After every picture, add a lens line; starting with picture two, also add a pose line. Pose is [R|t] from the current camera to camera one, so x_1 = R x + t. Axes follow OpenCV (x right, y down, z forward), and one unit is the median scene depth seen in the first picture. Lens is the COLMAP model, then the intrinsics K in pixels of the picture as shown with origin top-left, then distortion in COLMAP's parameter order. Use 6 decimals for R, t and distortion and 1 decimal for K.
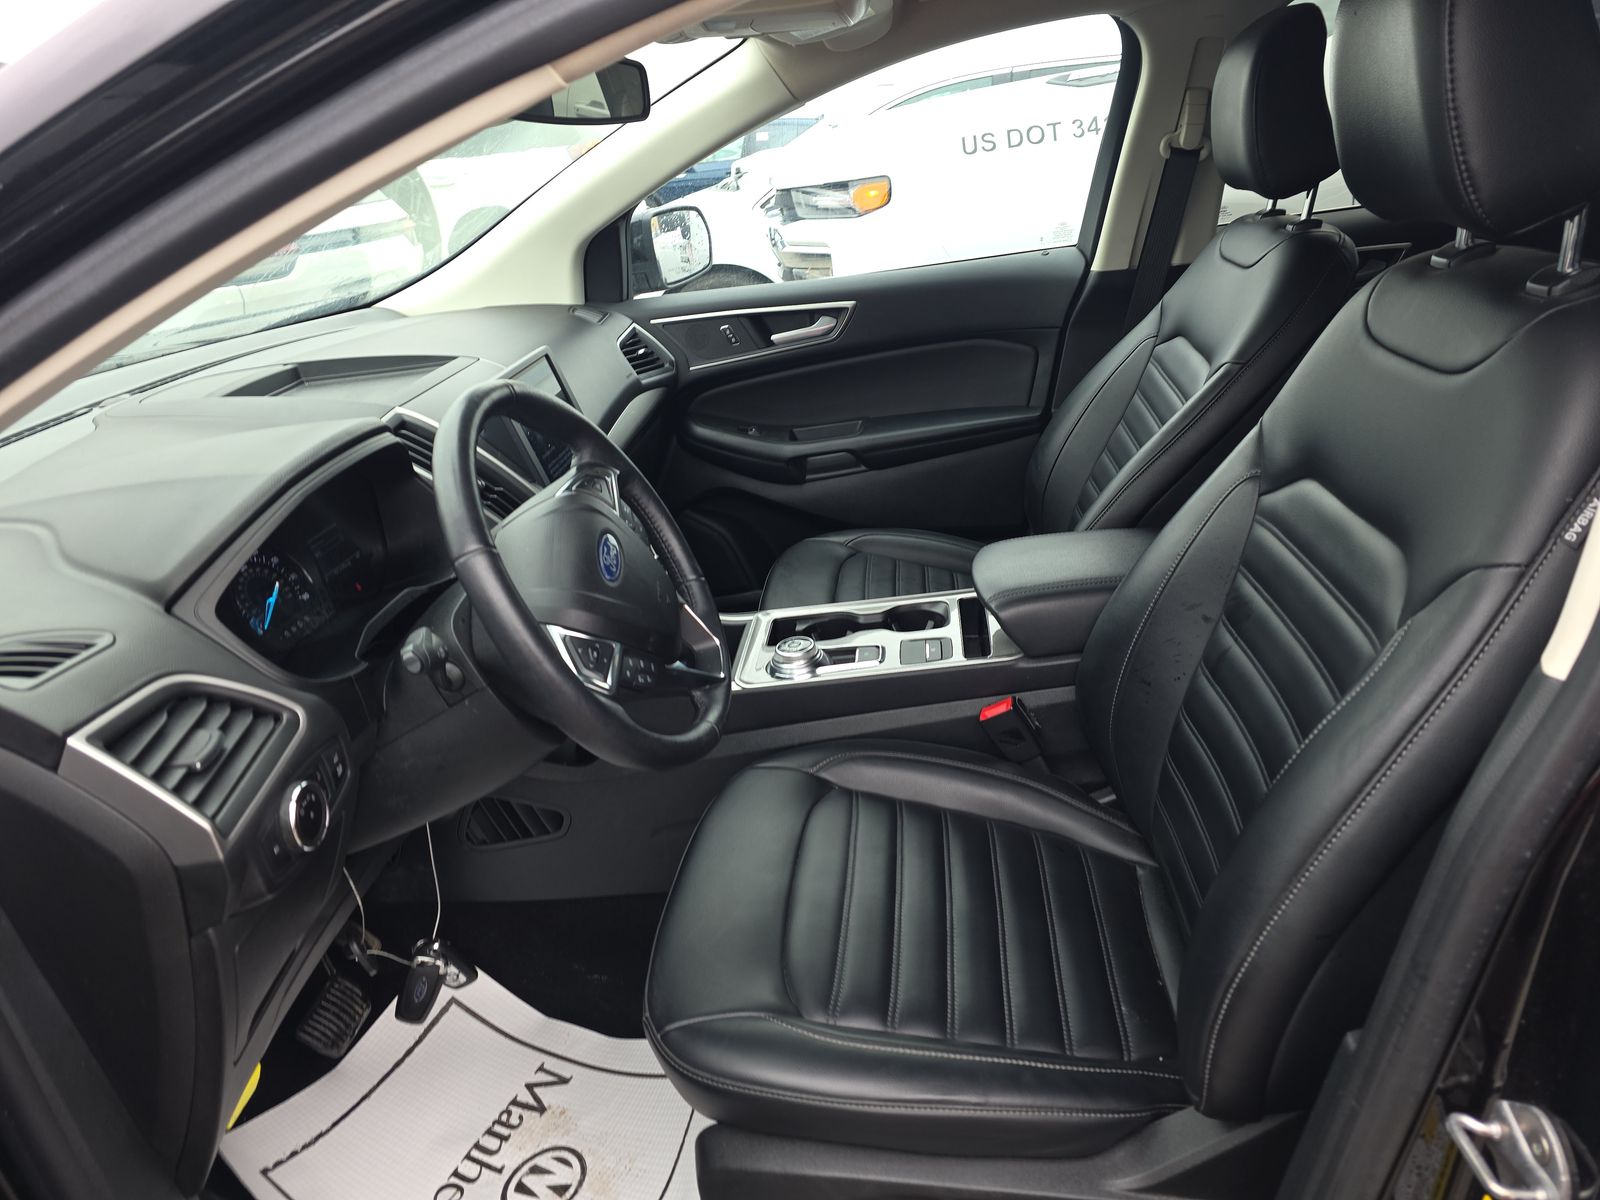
lens RADIAL K [[1095.2, 0, 800.0], [0, 1095.2, 600.0], [0, 0, 1]] dist [-0.119937, -0.000325]
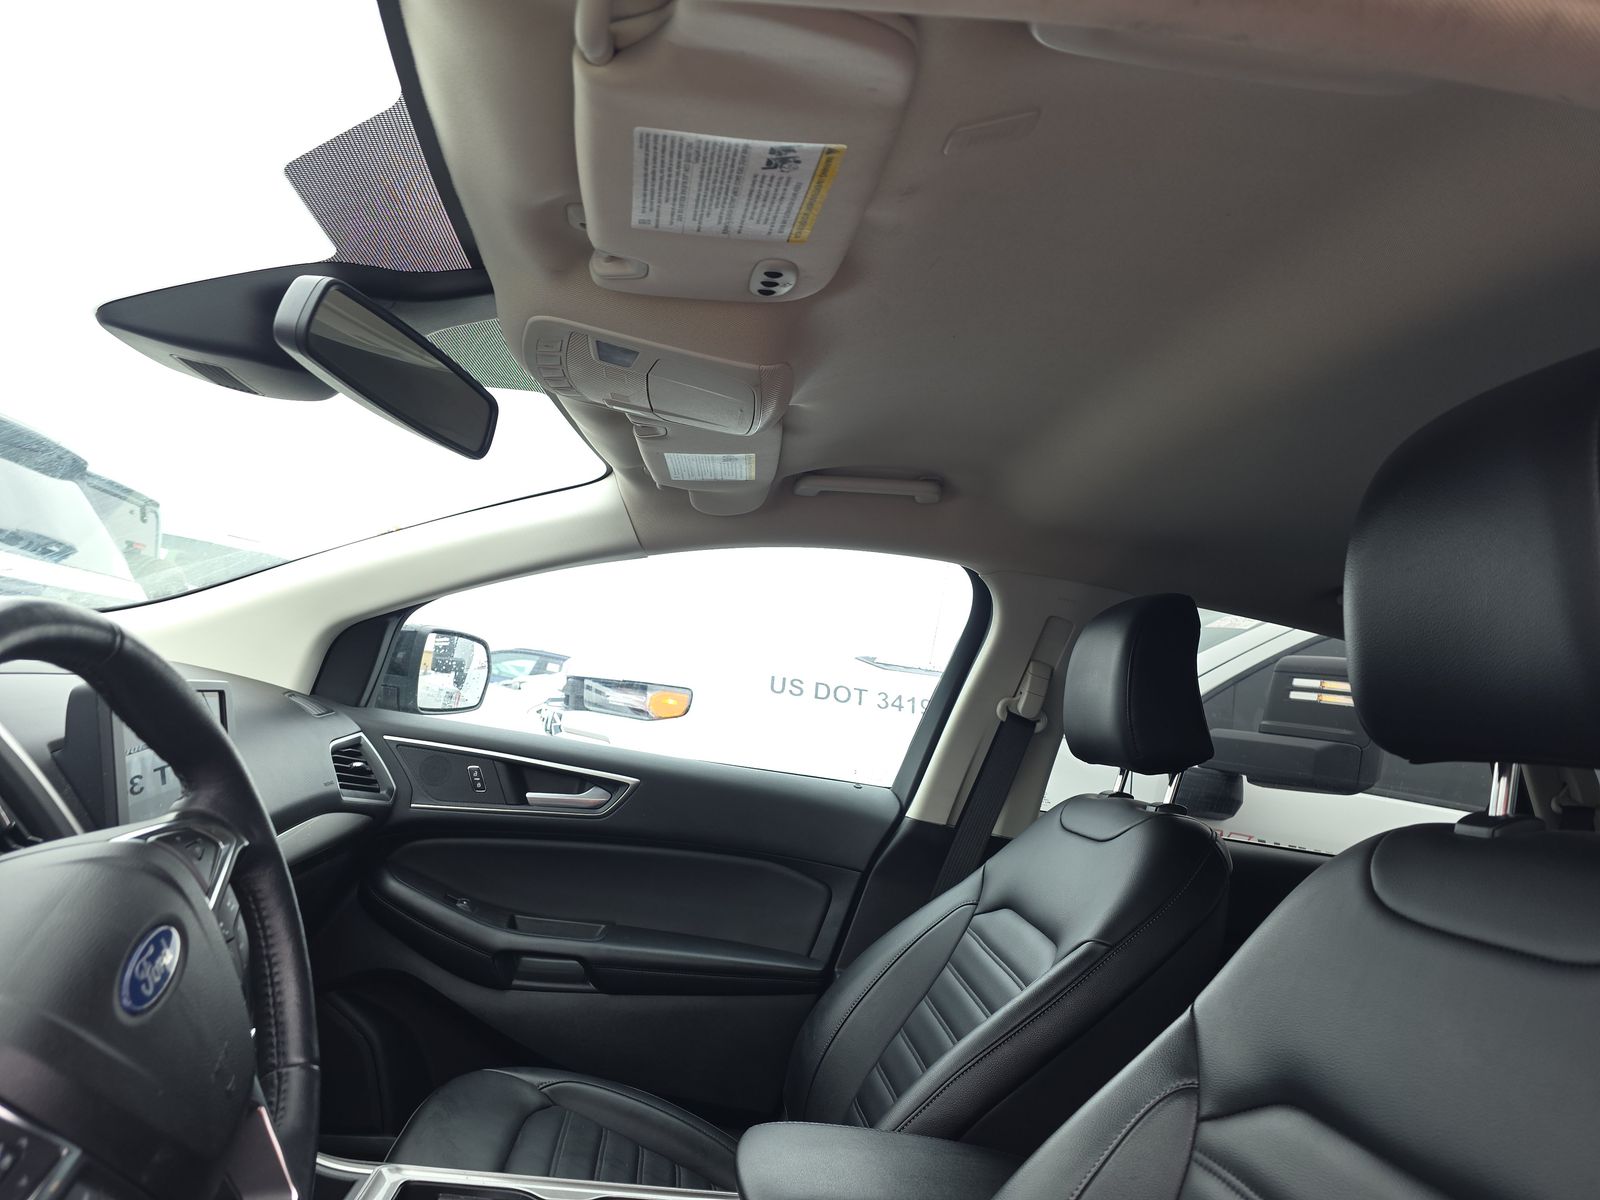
lens RADIAL K [[1053.0, 0, 800.0], [0, 1053.0, 600.0], [0, 0, 1]] dist [0.023235, 0.000881]
pose [[0.937302, 0.304927, 0.168773, -0.012545], [-0.177503, 0.834414, -0.521773, 0.013537], [-0.299929, 0.459101, 0.836223, 0.219615]]
